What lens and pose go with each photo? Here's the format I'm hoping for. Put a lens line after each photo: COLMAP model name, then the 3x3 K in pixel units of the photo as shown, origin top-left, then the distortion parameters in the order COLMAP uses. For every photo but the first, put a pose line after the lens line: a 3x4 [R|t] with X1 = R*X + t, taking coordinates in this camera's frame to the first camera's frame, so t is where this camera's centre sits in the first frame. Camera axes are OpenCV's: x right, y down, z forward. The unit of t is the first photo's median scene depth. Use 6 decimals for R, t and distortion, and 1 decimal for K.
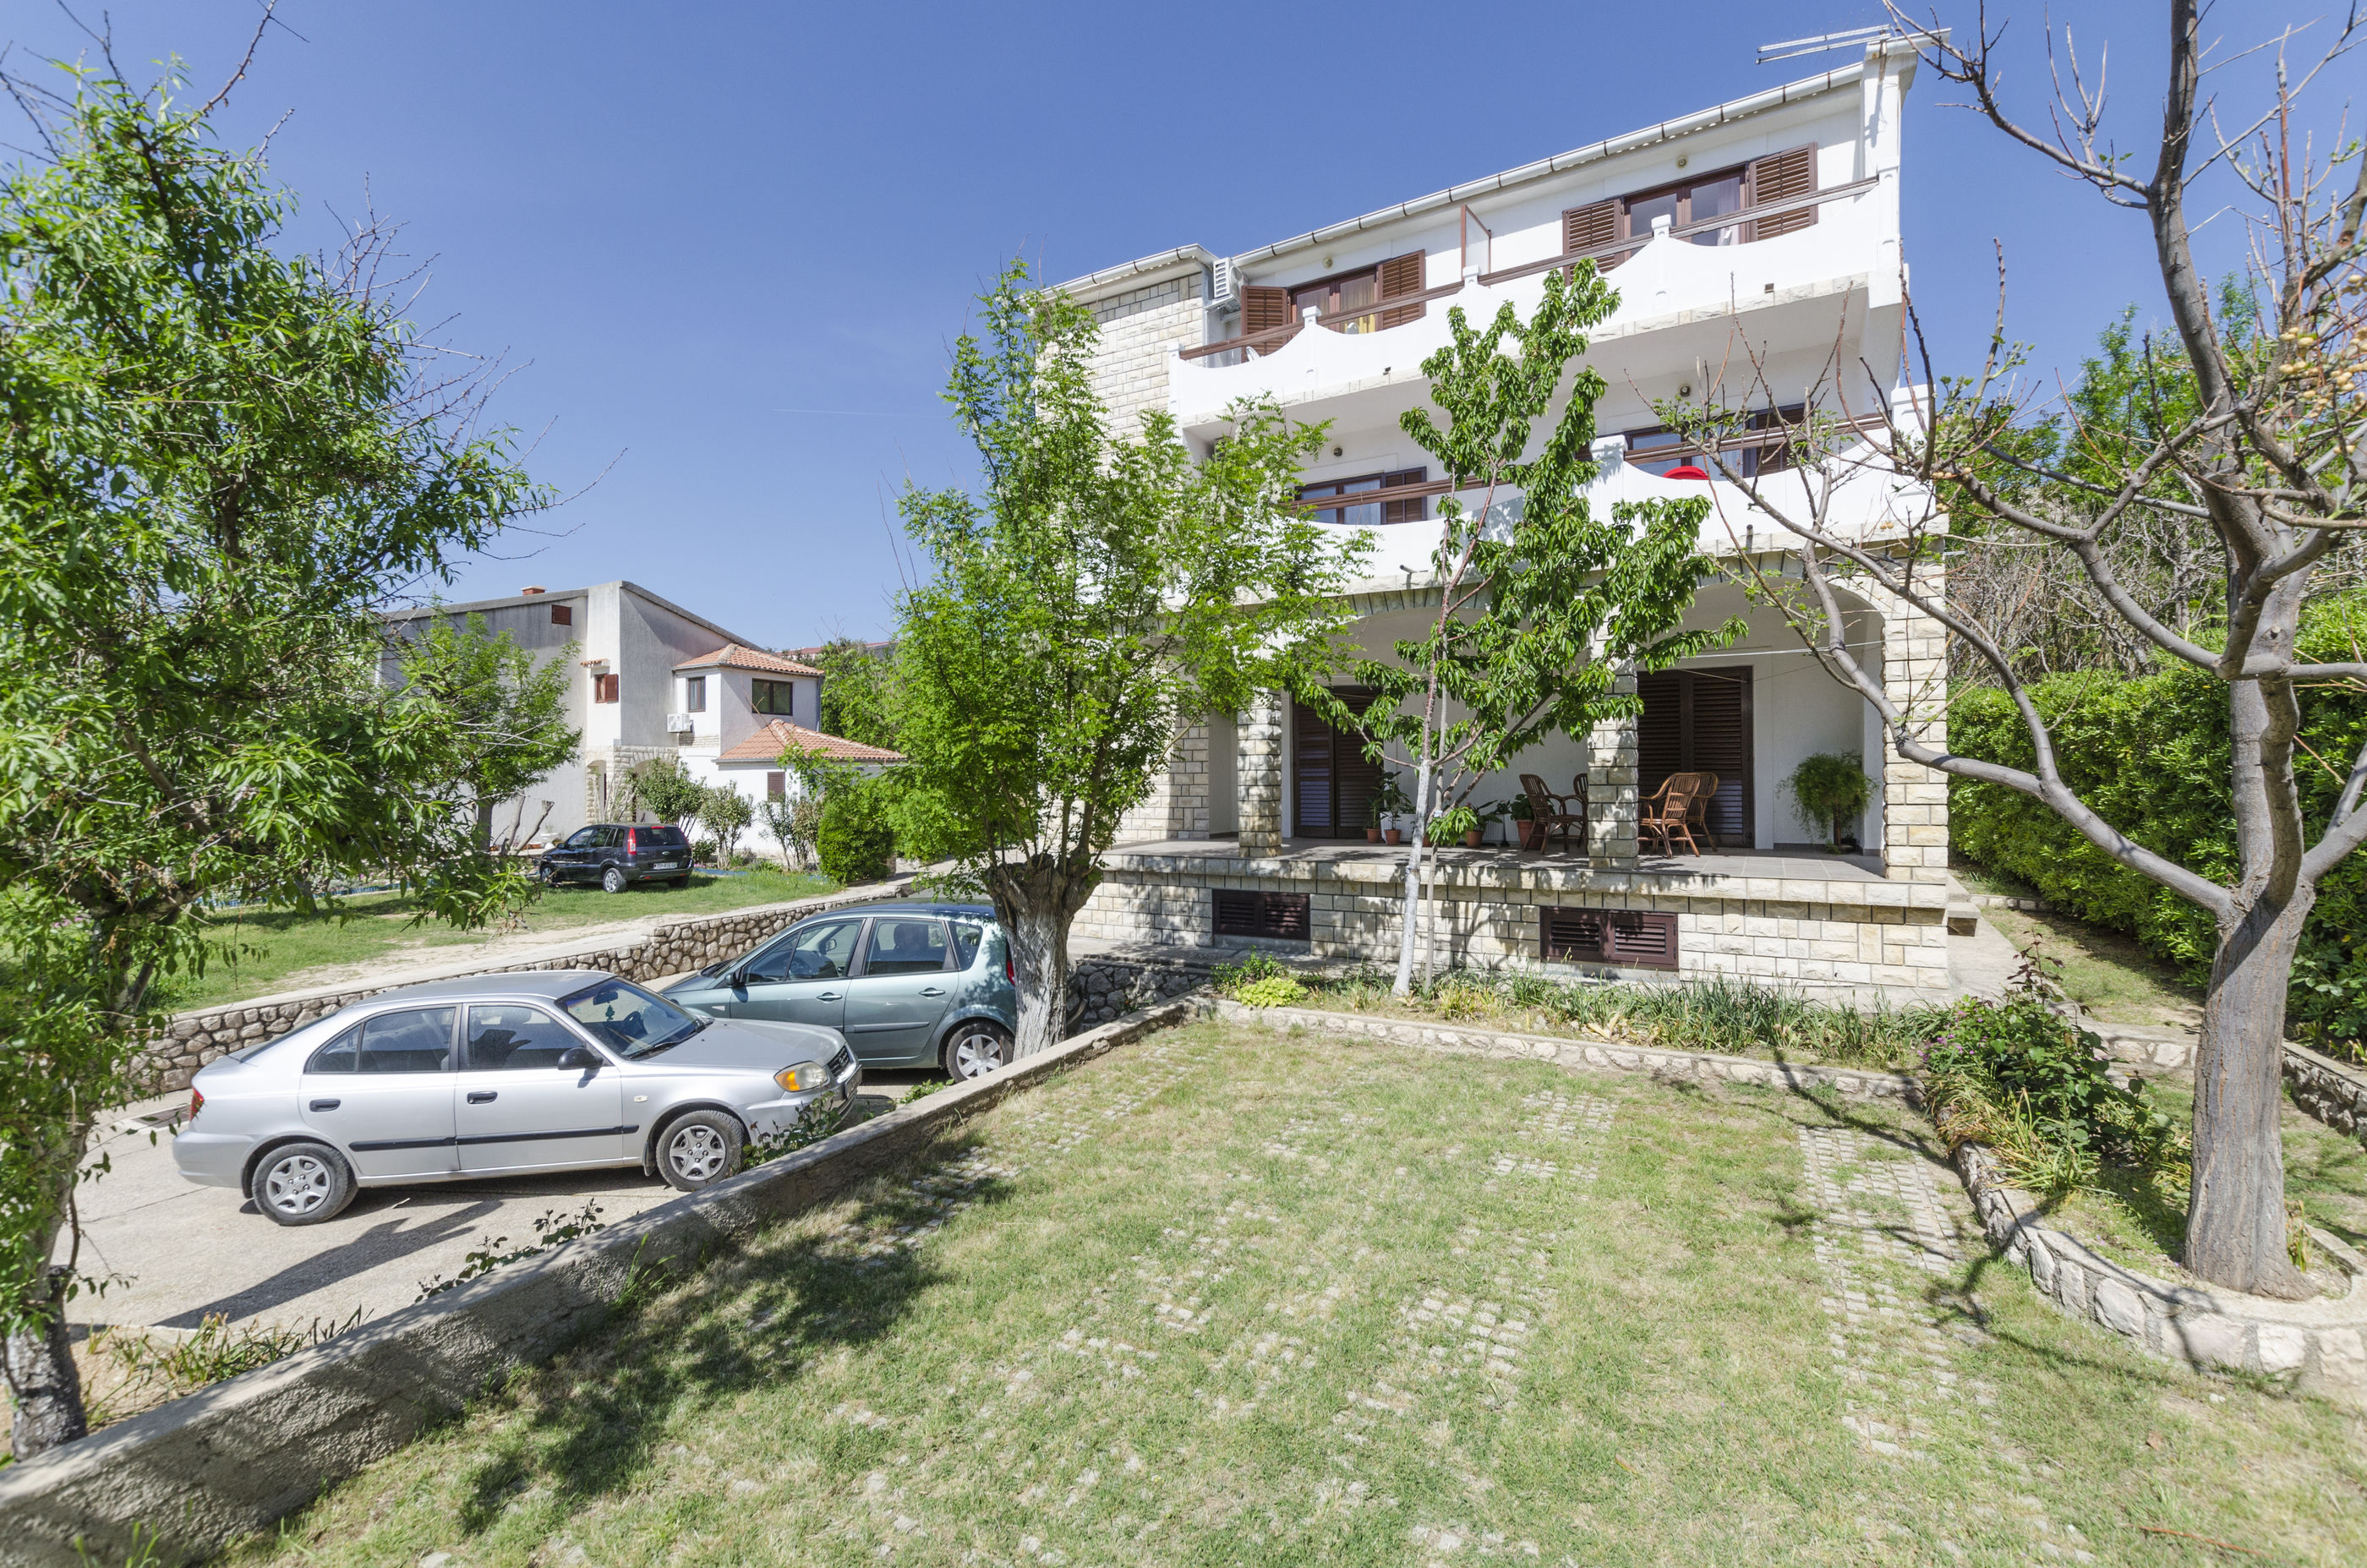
lens RADIAL K [[1016.4, 0, 1194.9], [0, 1016.4, 775.3], [0, 0, 1]] dist [0.016839, -0.000296]
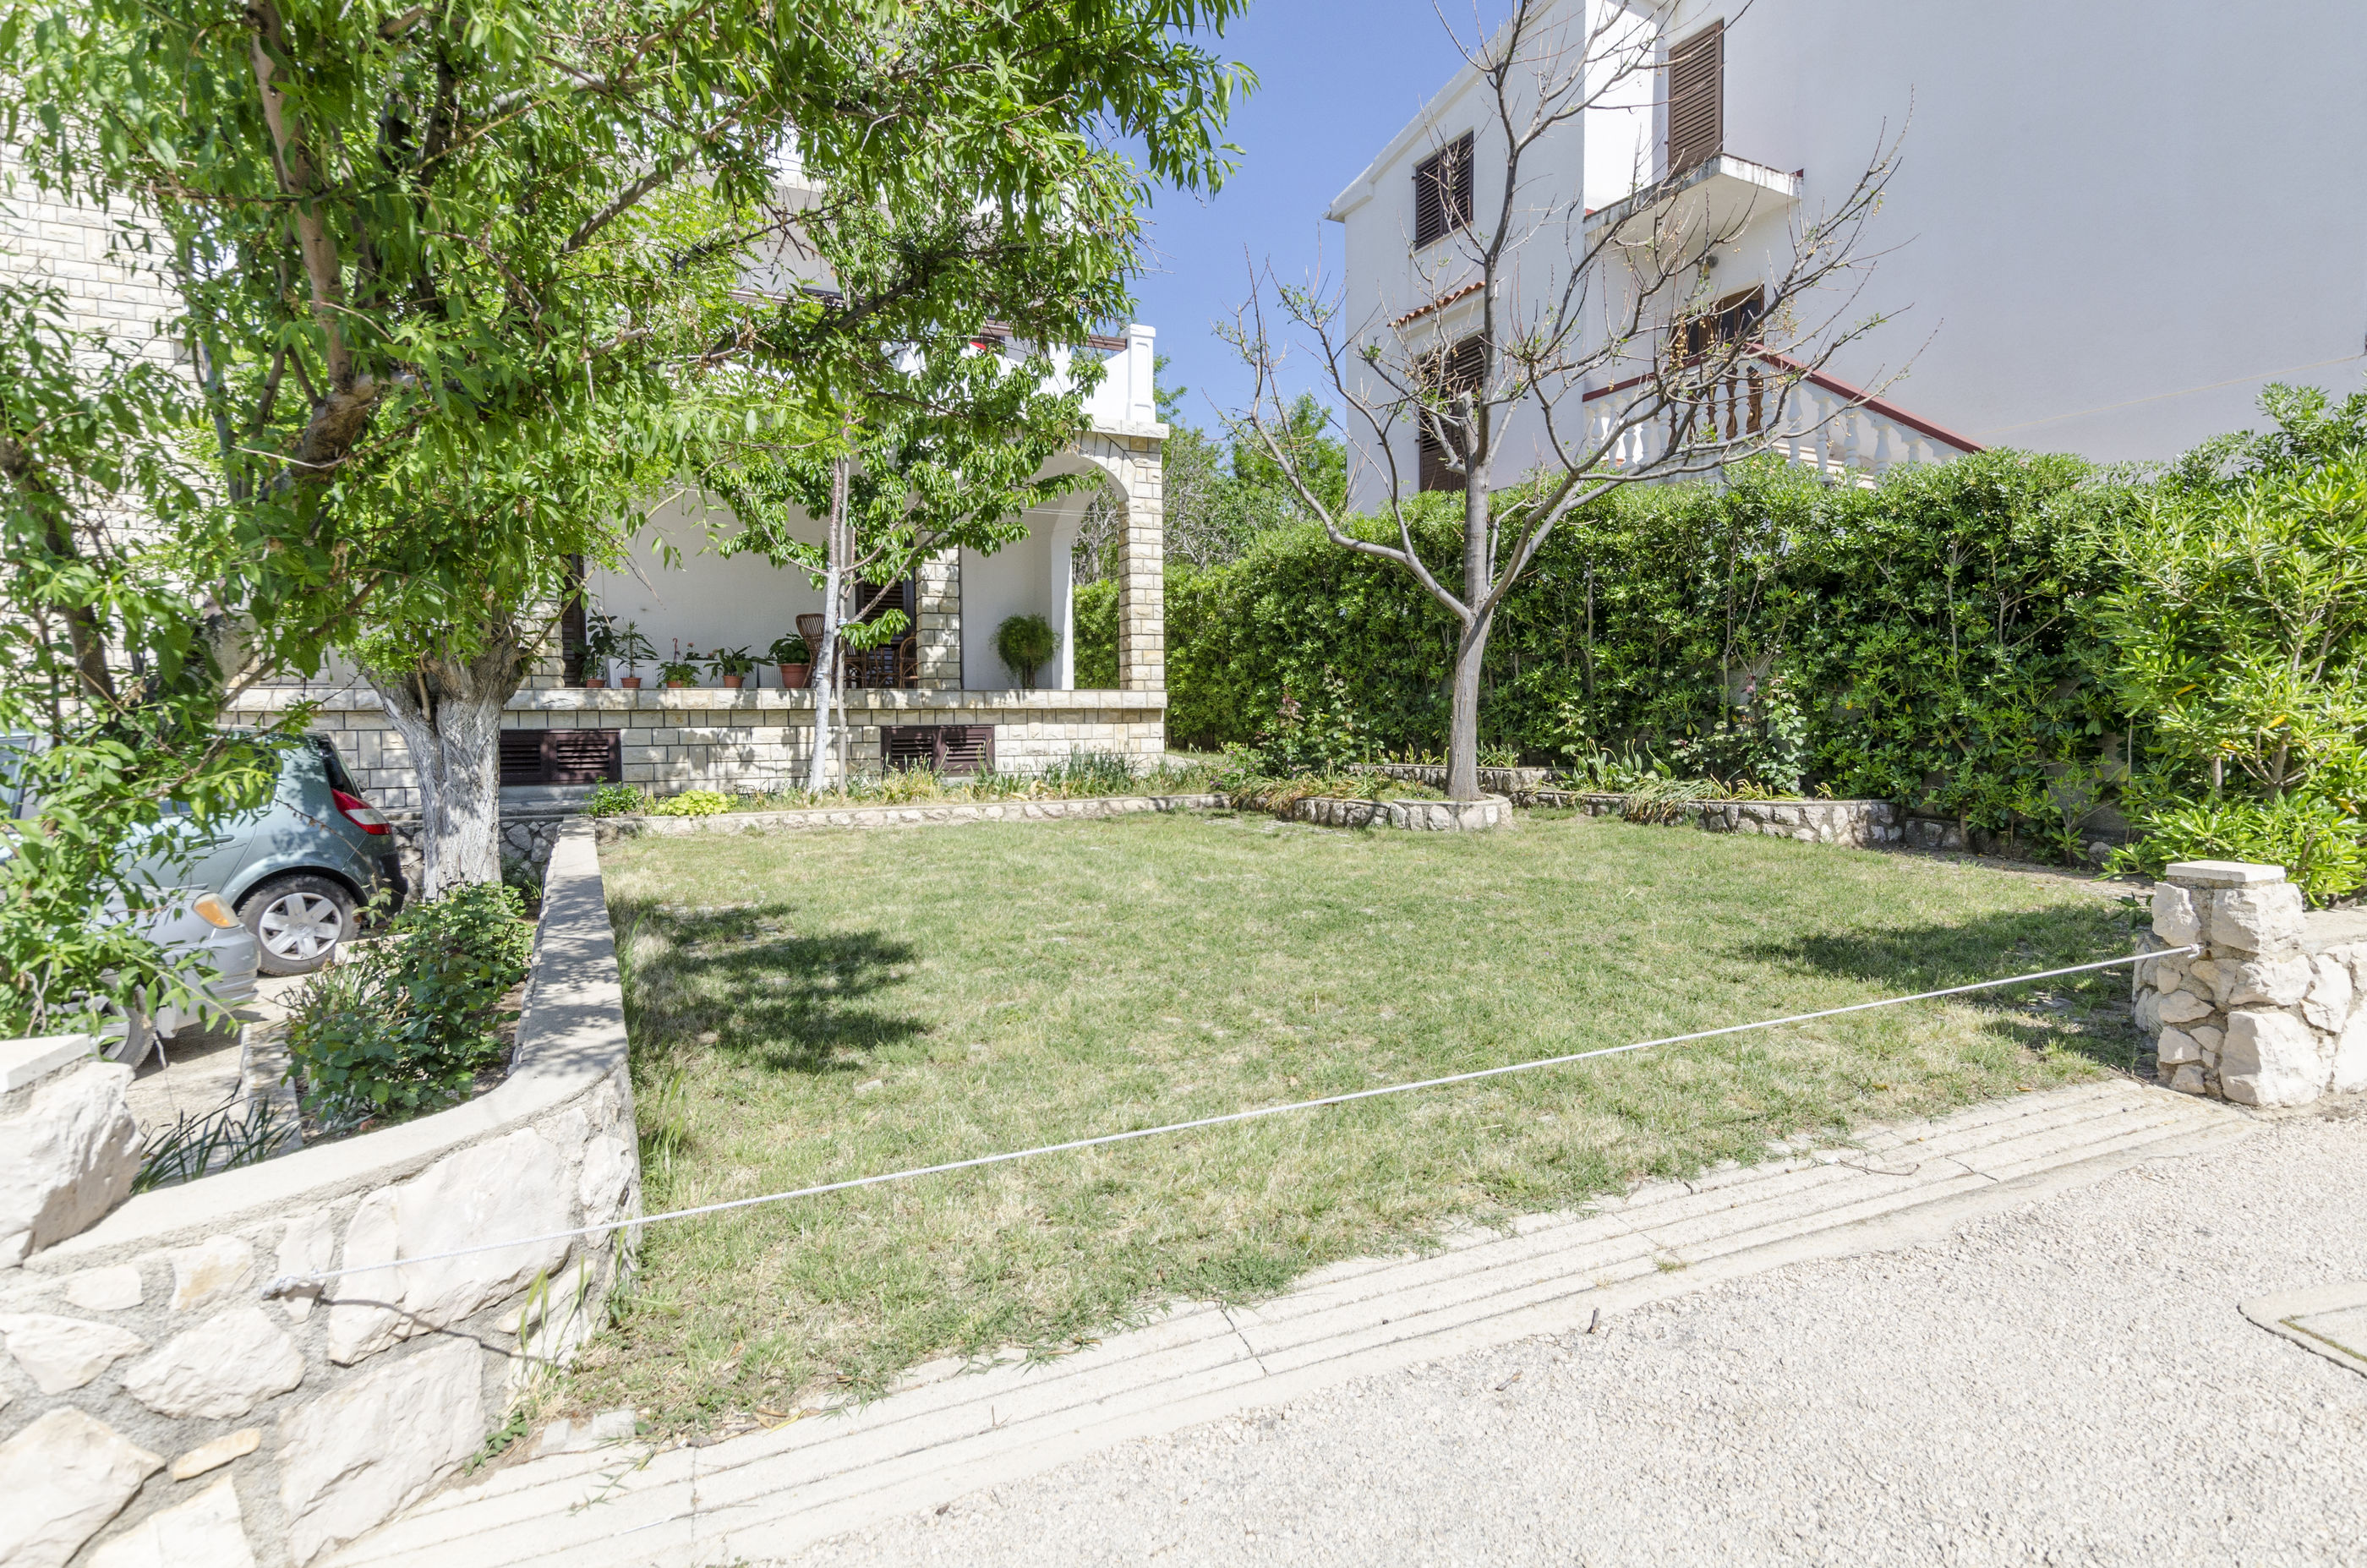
lens RADIAL K [[1178.8, 0, 1183.5], [0, 1178.8, 784.0], [0, 0, 1]] dist [0.002174, 0.000447]
pose [[0.585434, -0.039759, 0.809745, -0.489685], [0.000219, 0.998804, 0.048883, 0.133164], [-0.810720, -0.028440, 0.584743, 0.025367]]
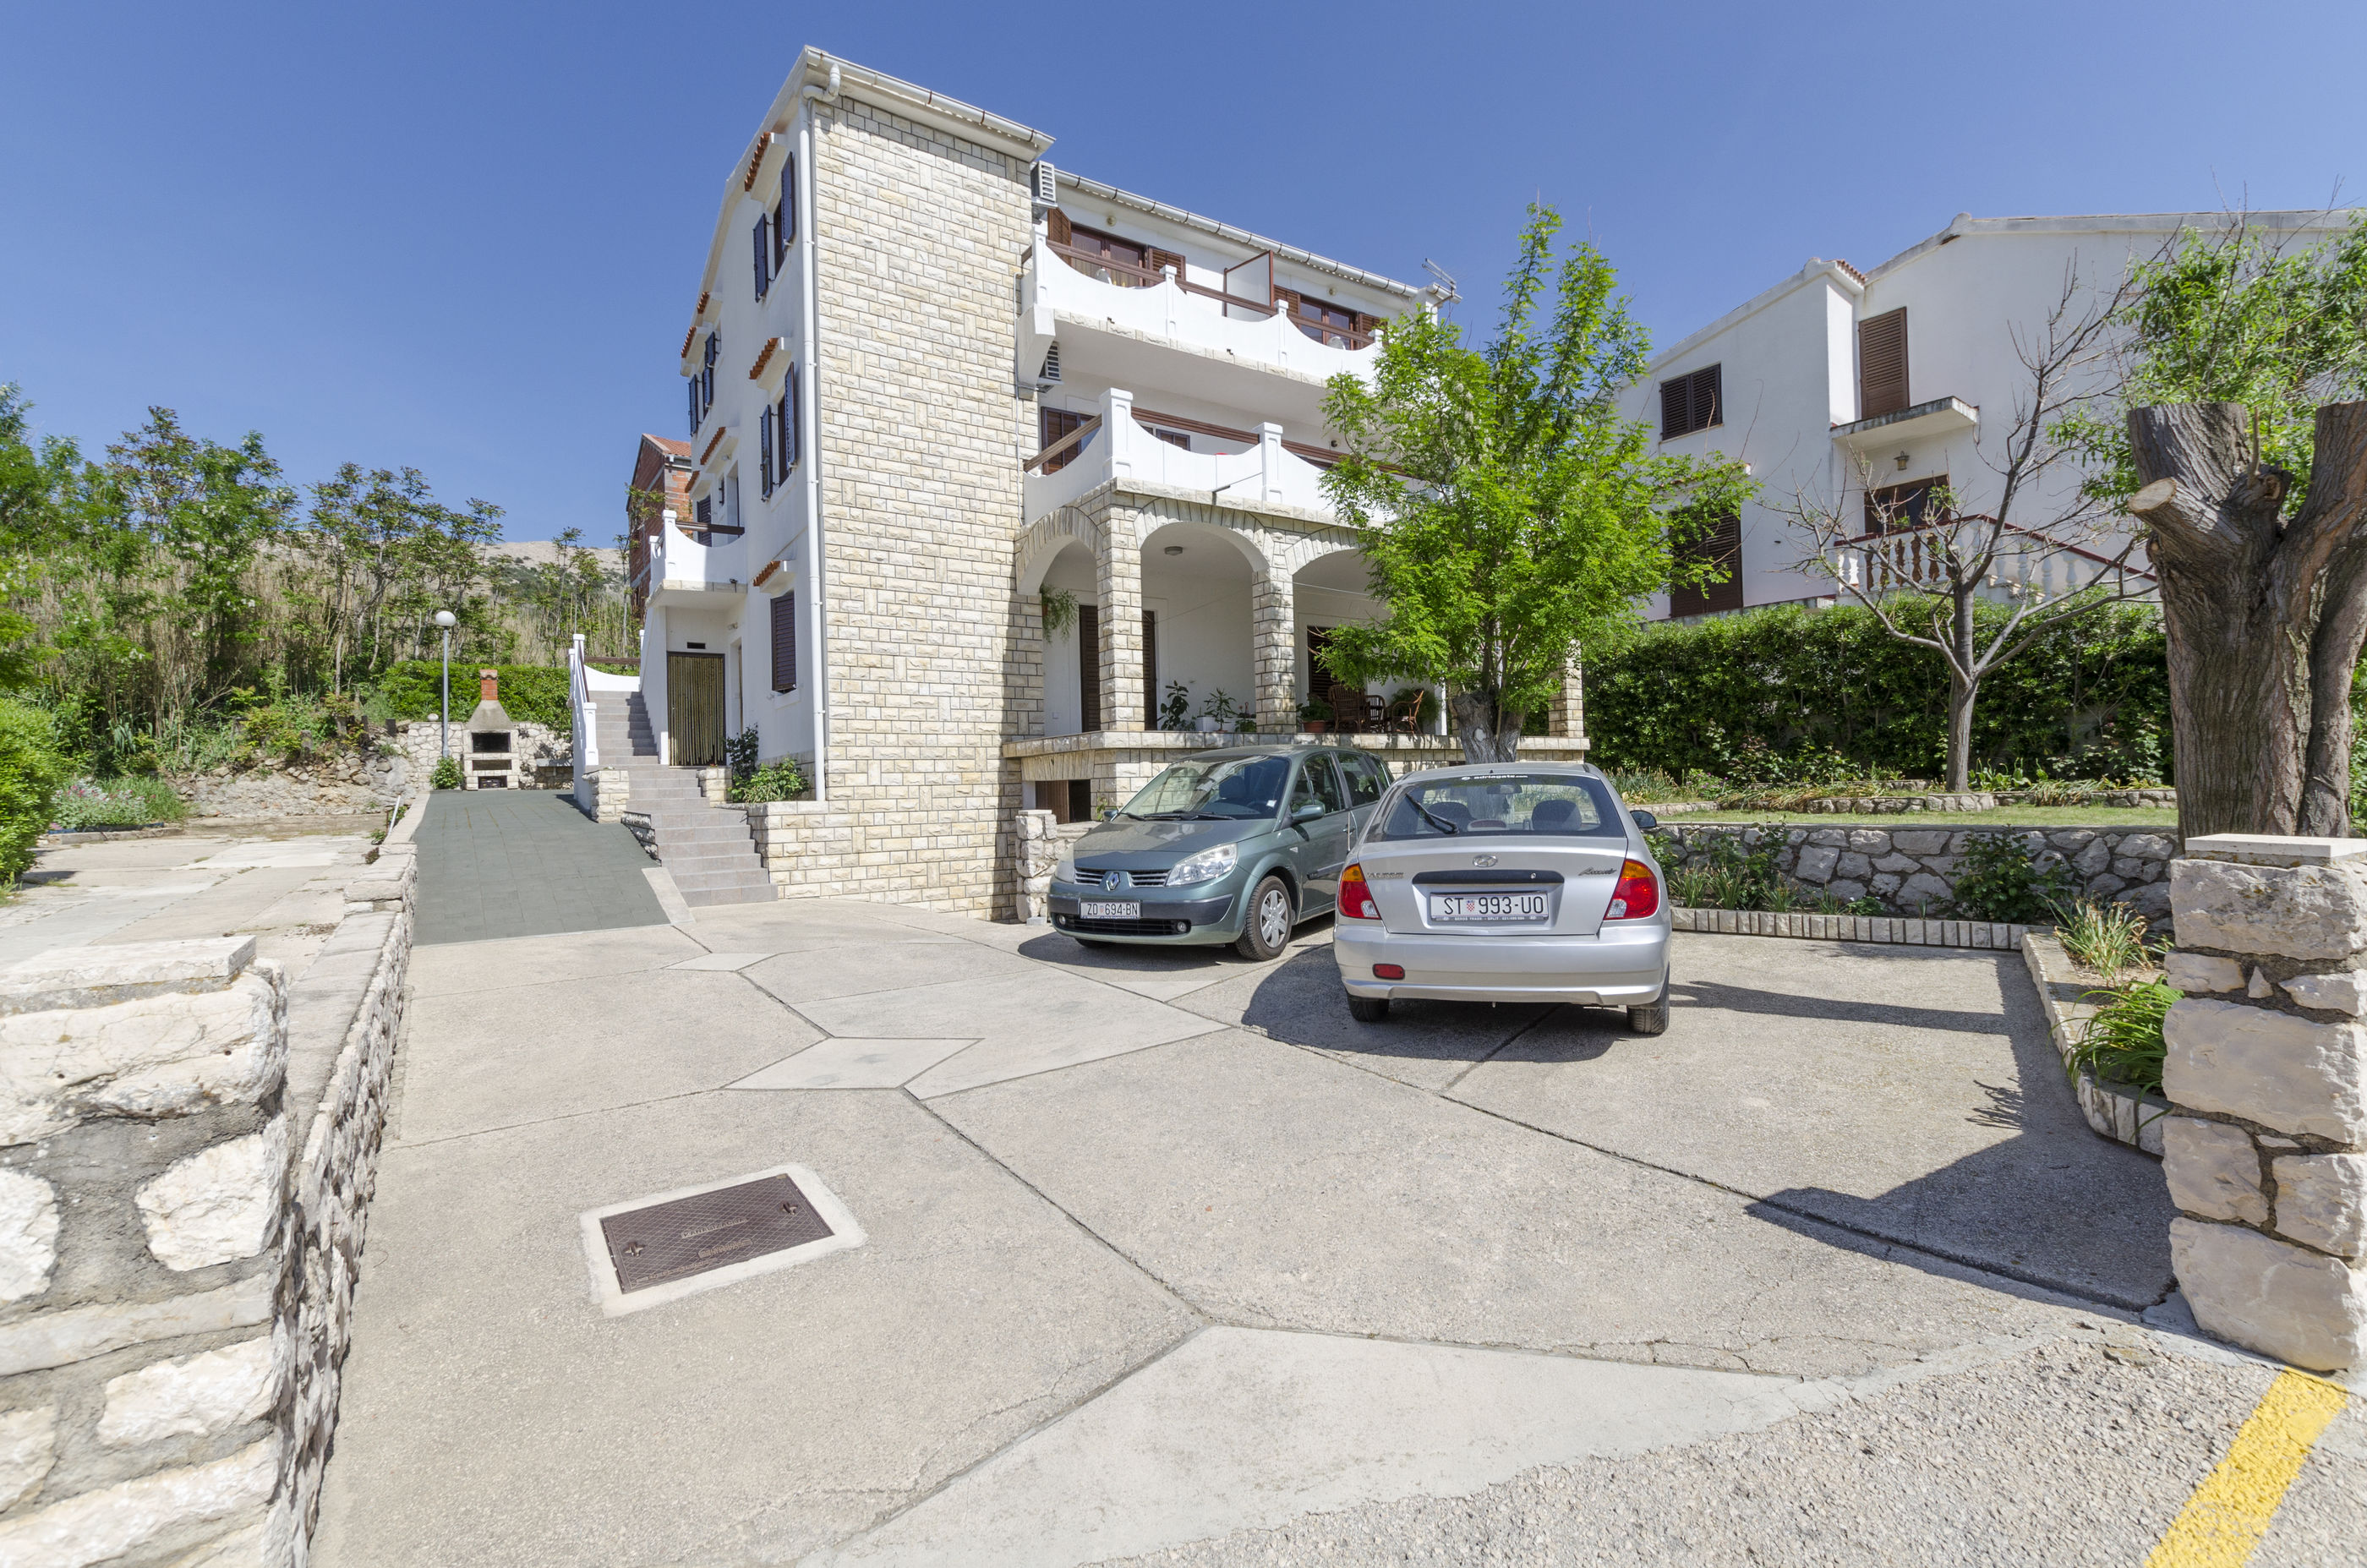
lens RADIAL K [[1016.4, 0, 1194.9], [0, 1016.4, 775.3], [0, 0, 1]] dist [0.016839, -0.000296]
pose [[0.456880, 0.007065, 0.889500, -1.230735], [0.016181, 0.999737, -0.016252, 0.173207], [-0.889381, 0.021818, 0.456646, 0.665766]]
